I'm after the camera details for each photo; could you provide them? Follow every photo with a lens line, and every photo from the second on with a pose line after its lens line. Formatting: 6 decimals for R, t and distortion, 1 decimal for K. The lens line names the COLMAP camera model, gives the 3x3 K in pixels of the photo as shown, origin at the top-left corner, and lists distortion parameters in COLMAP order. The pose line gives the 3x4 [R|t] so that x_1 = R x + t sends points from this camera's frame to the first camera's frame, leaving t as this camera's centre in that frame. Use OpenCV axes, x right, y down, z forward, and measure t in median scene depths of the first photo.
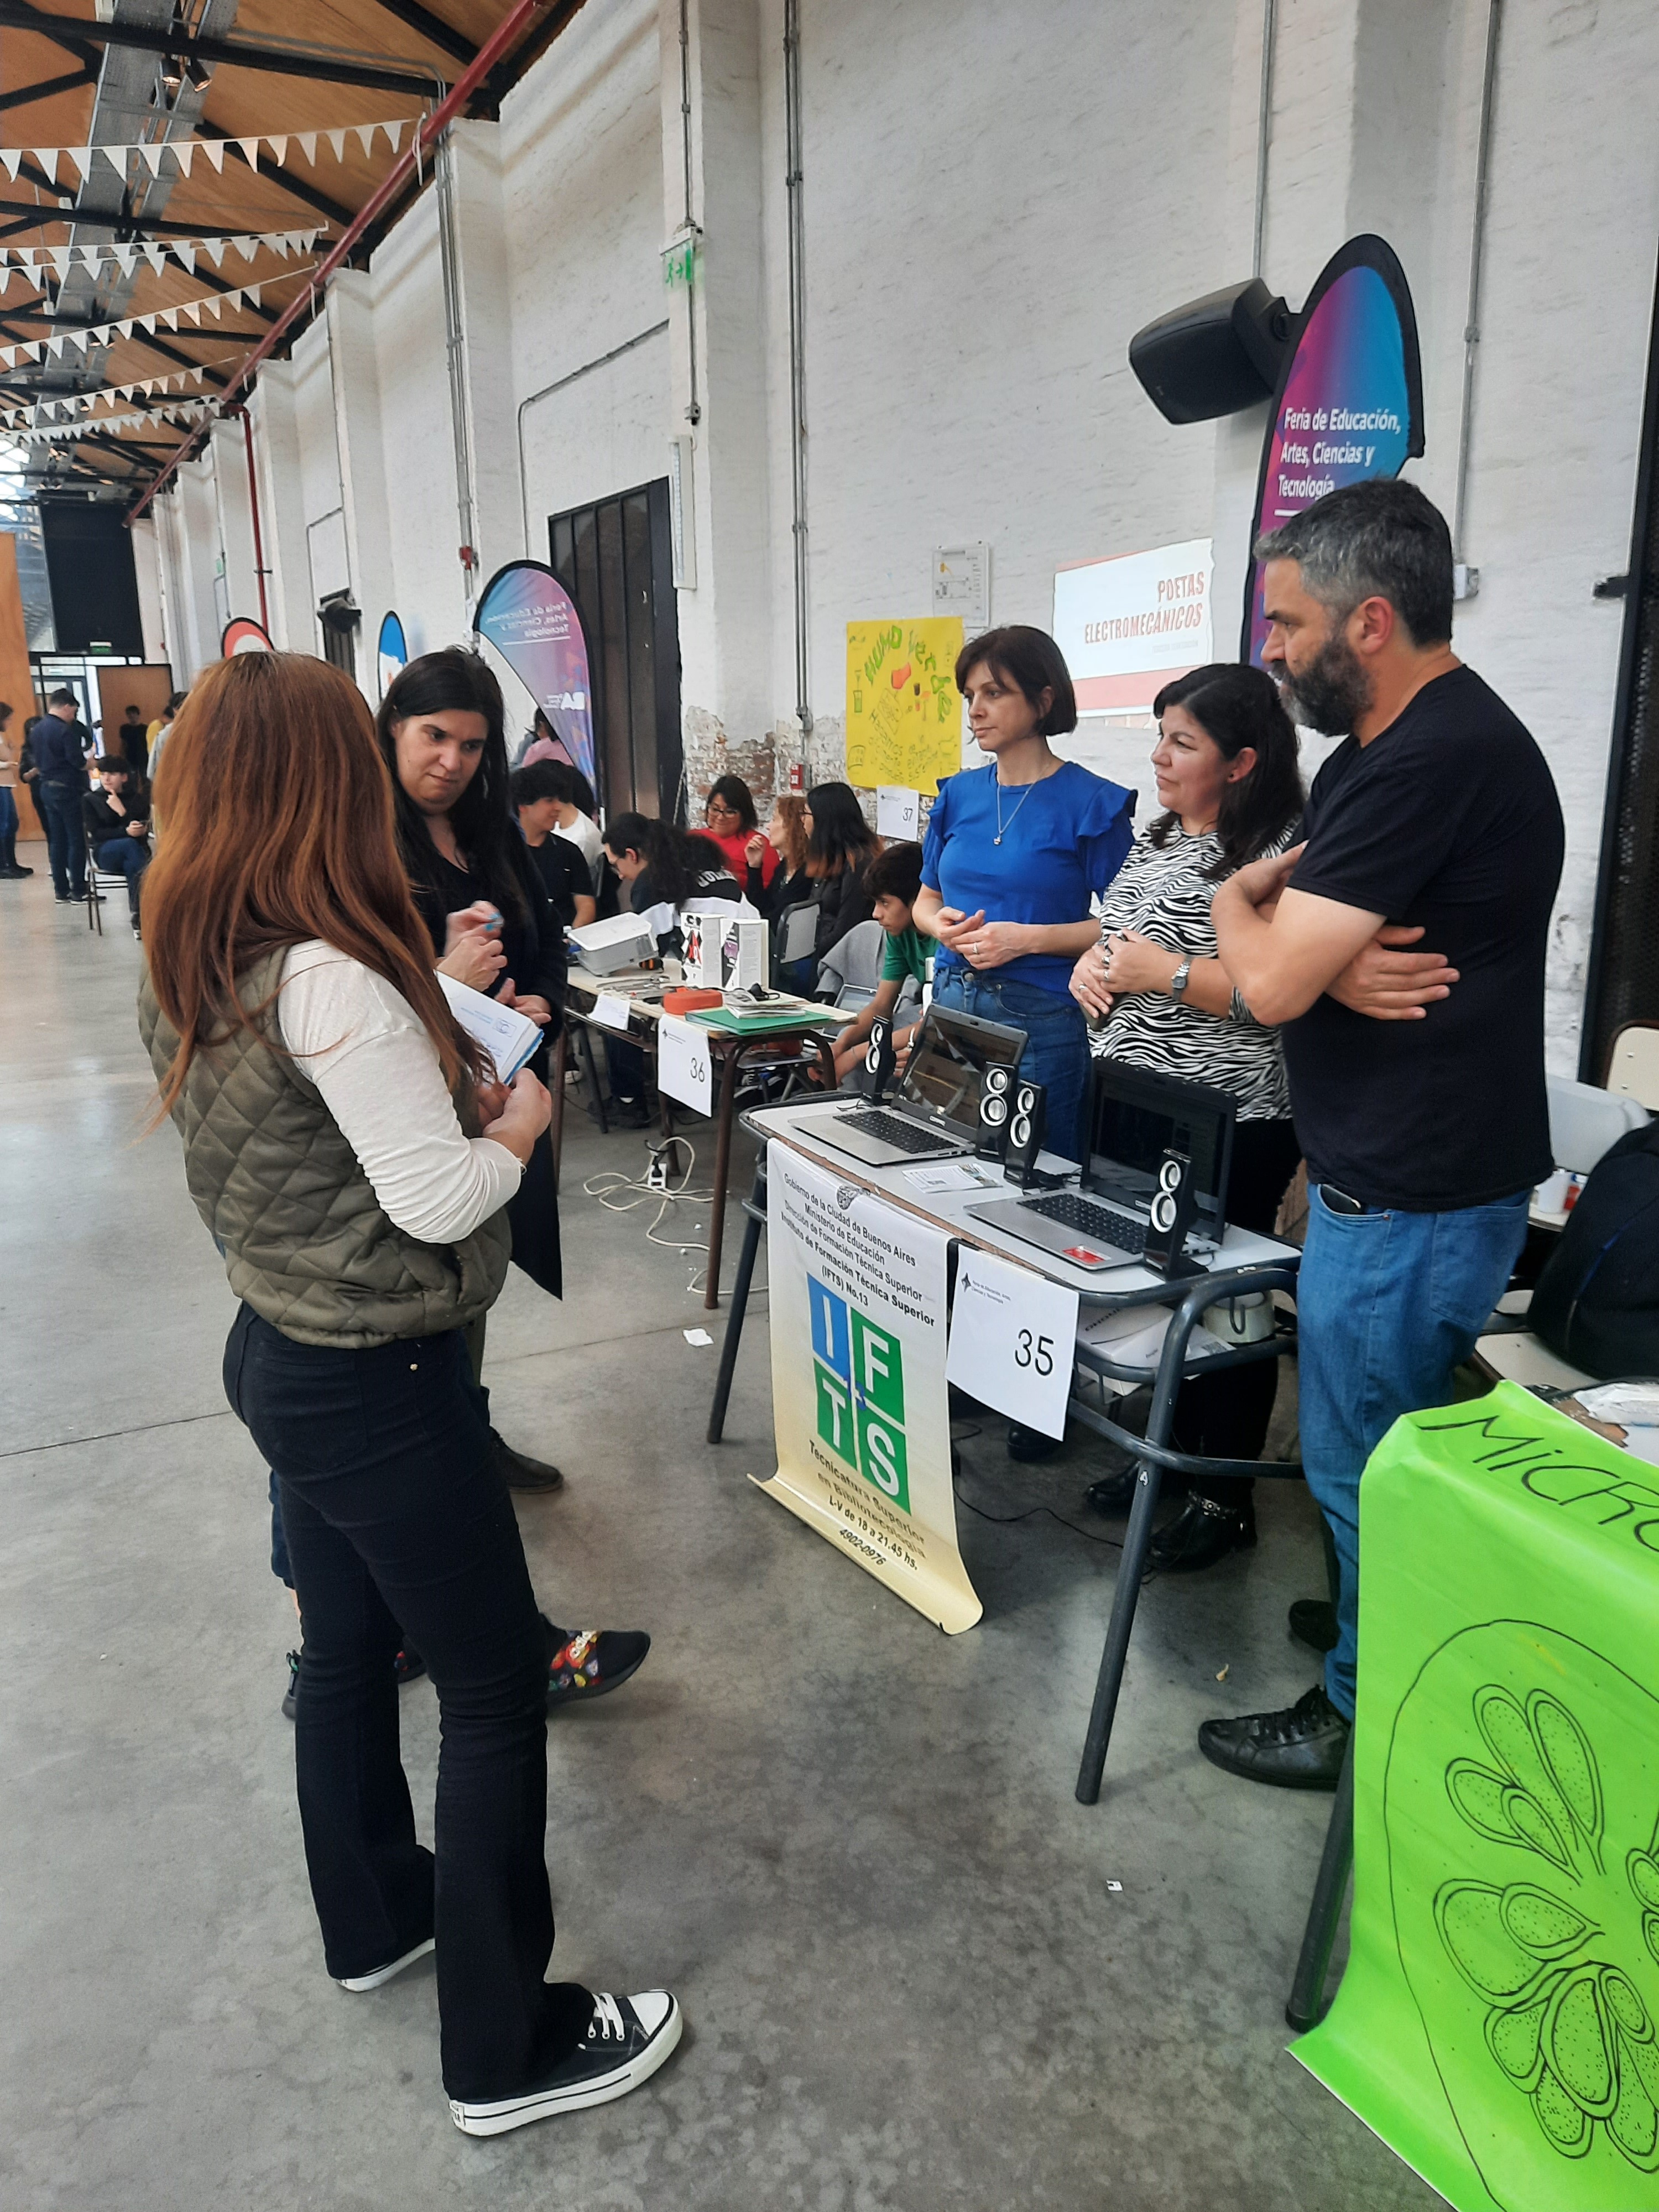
lens RADIAL K [[1602.7, 0, 829.5], [0, 1602.7, 1106.0], [0, 0, 1]] dist [0.002146, 0.008024]
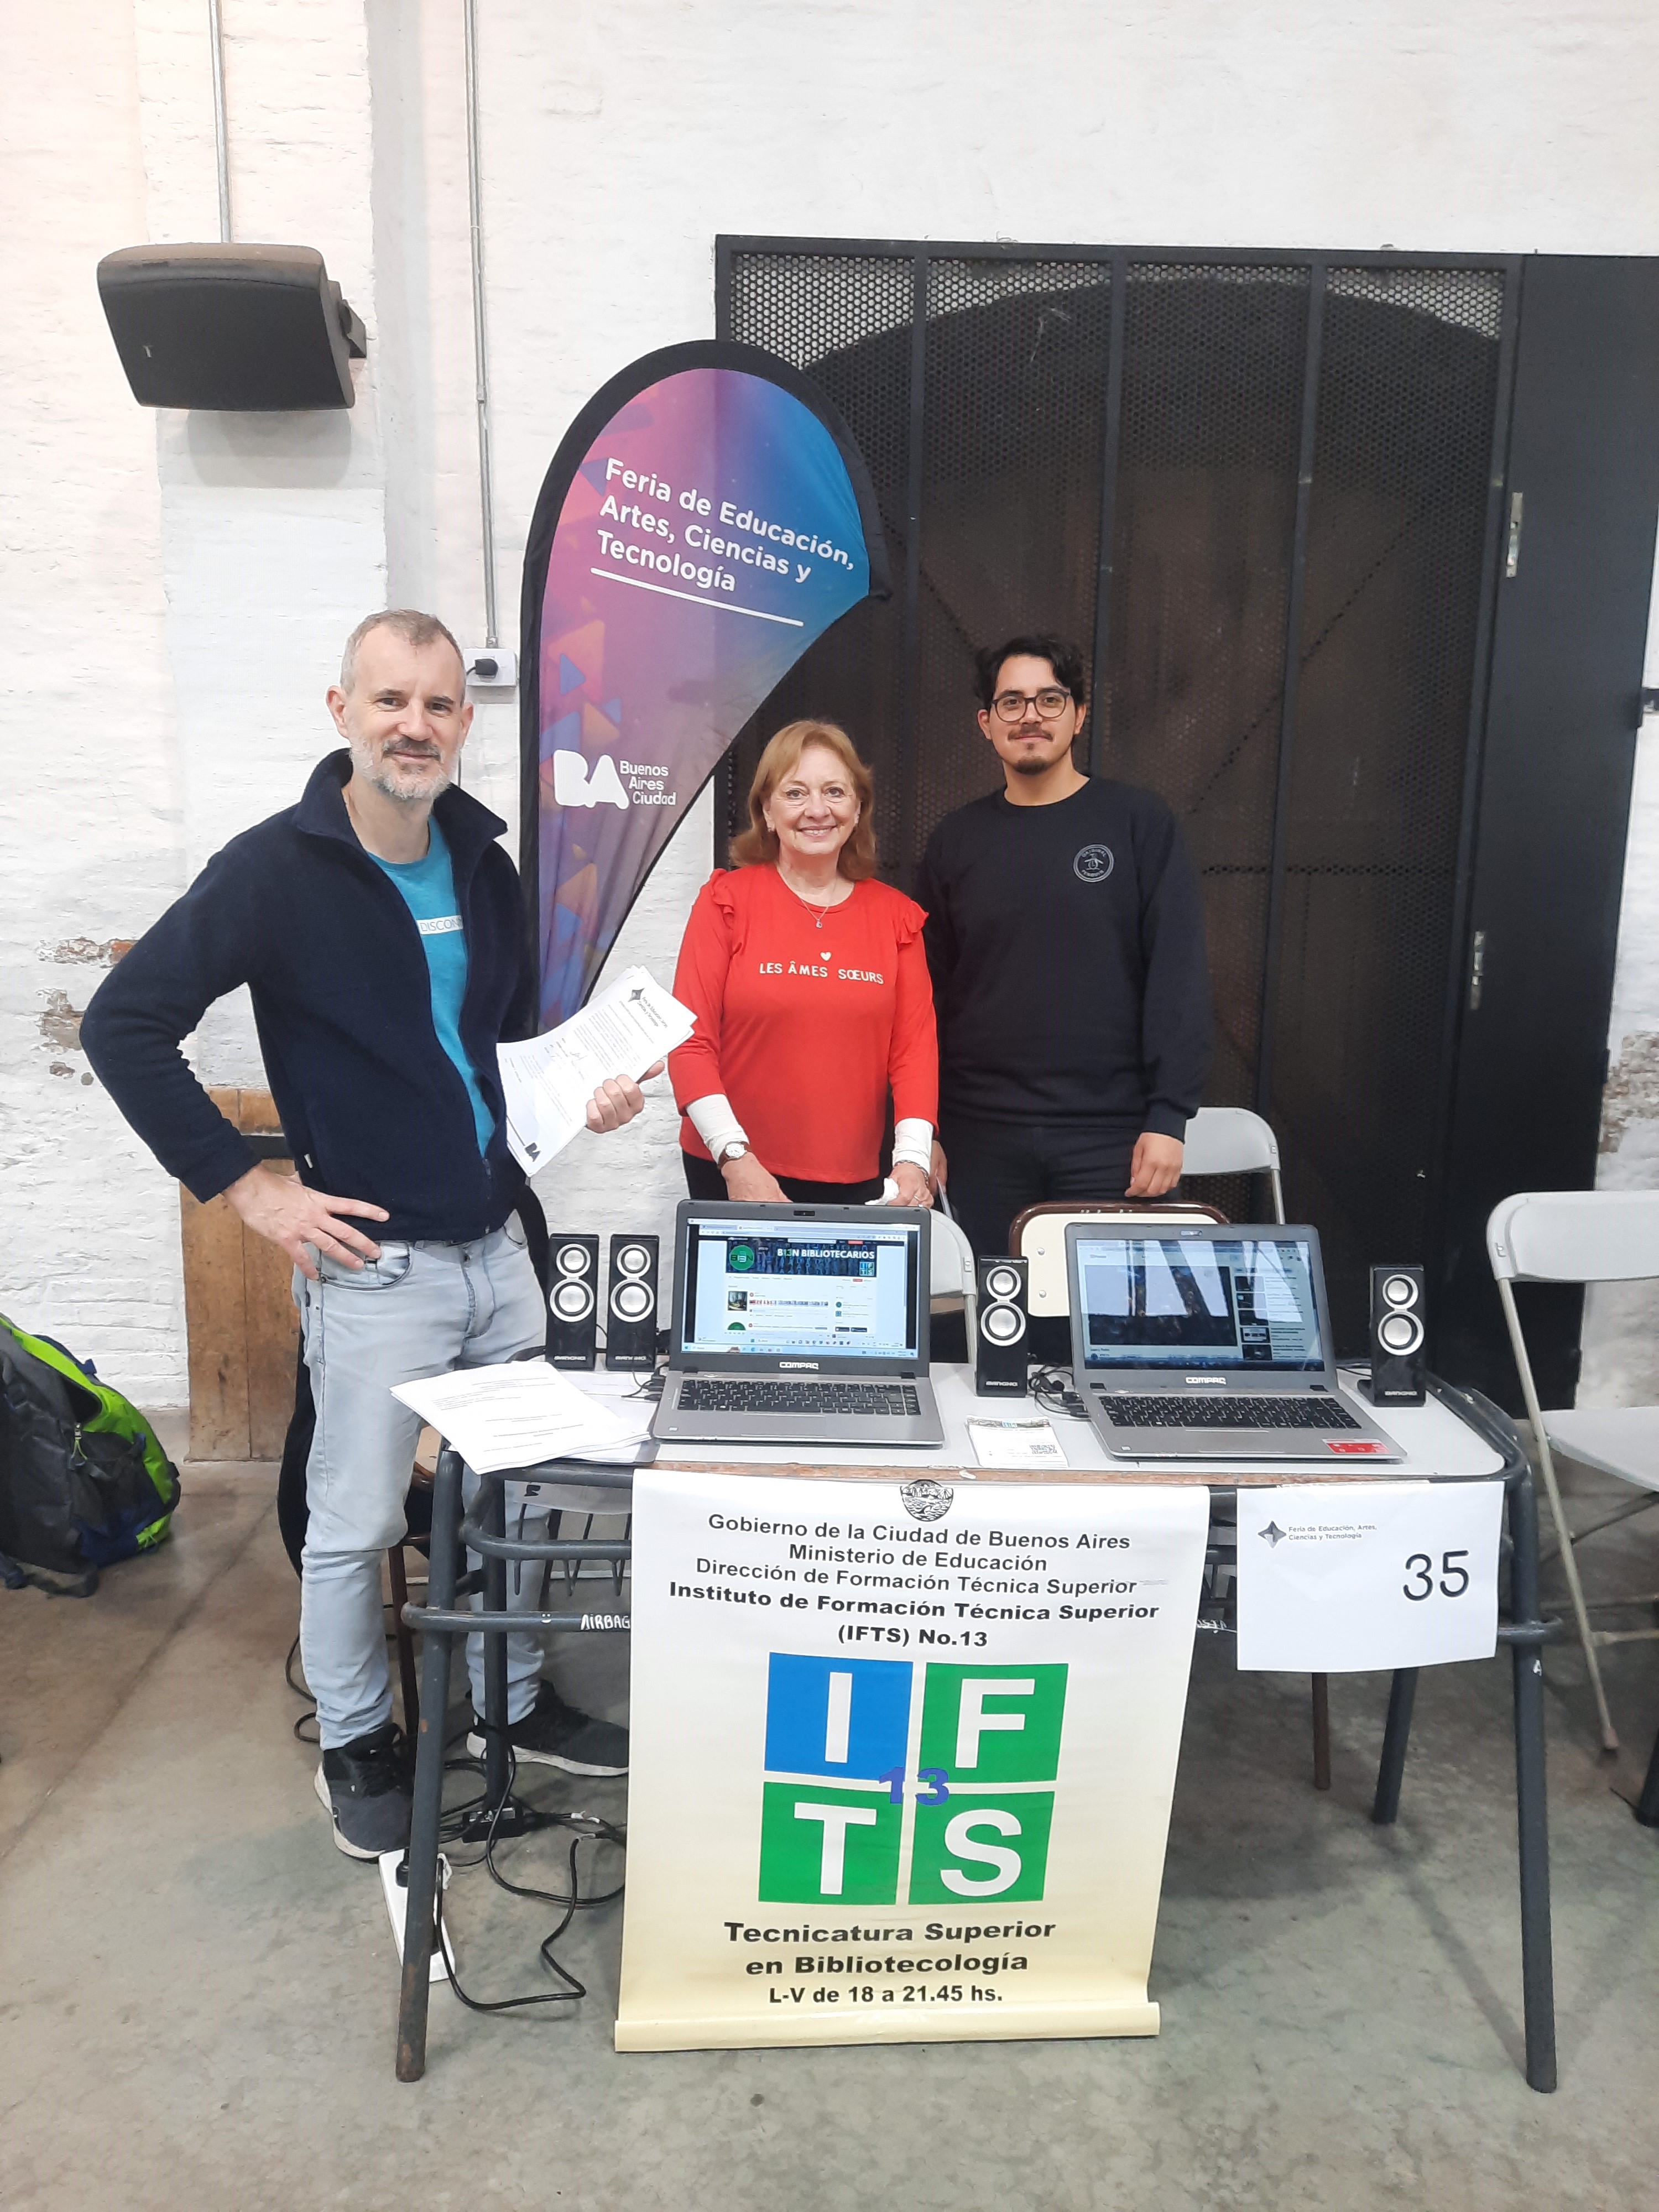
lens RADIAL K [[1655.7, 0, 829.5], [0, 1655.7, 1106.0], [0, 0, 1]] dist [0.028206, -0.002011]
pose [[0.456491, -0.125079, 0.880892, -0.399182], [0.181223, 0.982385, 0.045578, -0.096285], [-0.871076, 0.138832, 0.471118, 0.455181]]
